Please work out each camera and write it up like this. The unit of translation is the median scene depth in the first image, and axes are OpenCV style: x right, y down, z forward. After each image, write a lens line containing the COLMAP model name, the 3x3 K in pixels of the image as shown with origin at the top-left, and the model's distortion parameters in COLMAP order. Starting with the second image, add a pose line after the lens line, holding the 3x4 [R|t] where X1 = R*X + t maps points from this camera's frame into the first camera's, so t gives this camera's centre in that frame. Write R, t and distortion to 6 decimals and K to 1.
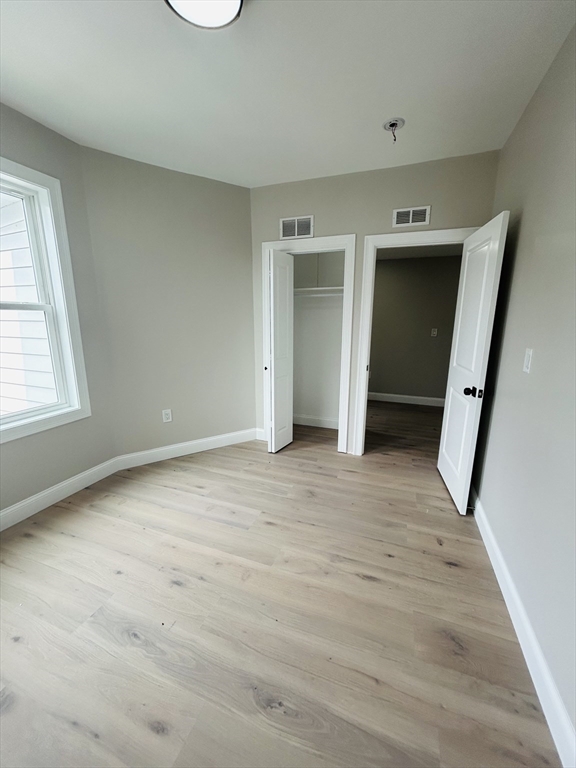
lens RADIAL K [[308.0, 0, 286.2], [0, 308.0, 384.4], [0, 0, 1]] dist [0.001136, 0.000154]
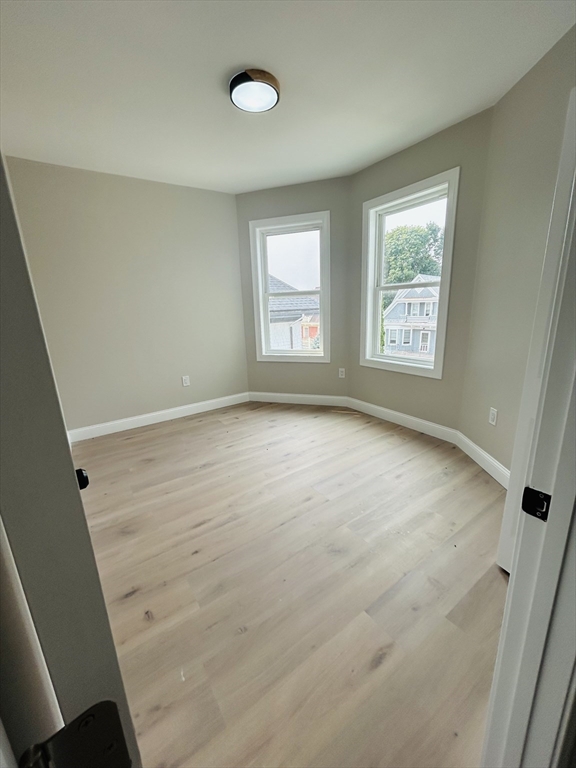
lens RADIAL K [[308.0, 0, 290.2], [0, 308.0, 384.5], [0, 0, 1]] dist [0.001136, 0.000154]
pose [[-0.560864, 0.221697, -0.797673, 0.720350], [-0.140616, 0.923973, 0.355670, -0.253581], [0.815879, 0.311648, -0.487049, 1.362738]]
